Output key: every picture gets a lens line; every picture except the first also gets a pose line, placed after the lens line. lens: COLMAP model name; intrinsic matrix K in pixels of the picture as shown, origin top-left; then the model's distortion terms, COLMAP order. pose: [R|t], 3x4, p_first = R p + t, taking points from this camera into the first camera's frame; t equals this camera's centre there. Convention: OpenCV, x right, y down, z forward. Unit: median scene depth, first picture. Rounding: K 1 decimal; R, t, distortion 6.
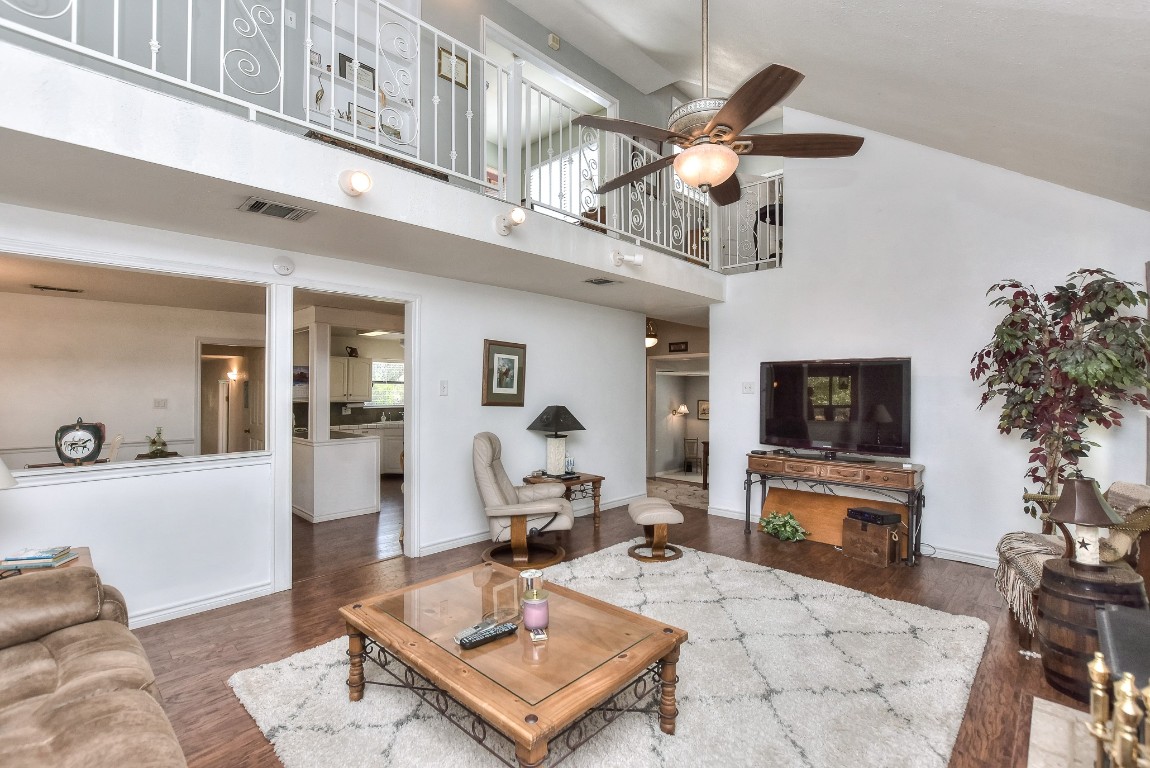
lens RADIAL K [[519.1, 0, 571.9], [0, 519.1, 381.0], [0, 0, 1]] dist [-0.003465, -0.000273]
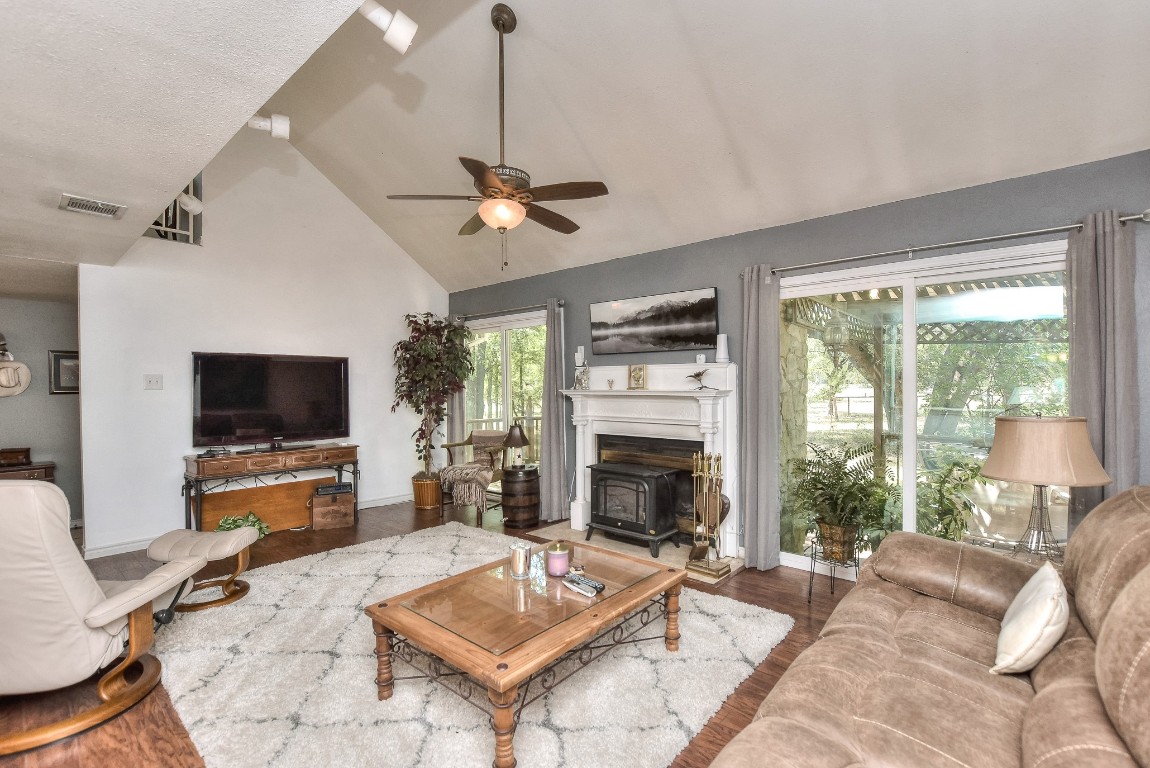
lens RADIAL K [[519.1, 0, 572.1], [0, 519.1, 388.3], [0, 0, 1]] dist [-0.003465, -0.000273]
pose [[-0.045819, -0.011992, 0.998878, -0.637651], [-0.009673, 0.999886, 0.011561, 0.010032], [-0.998903, -0.009132, -0.045930, 0.509821]]
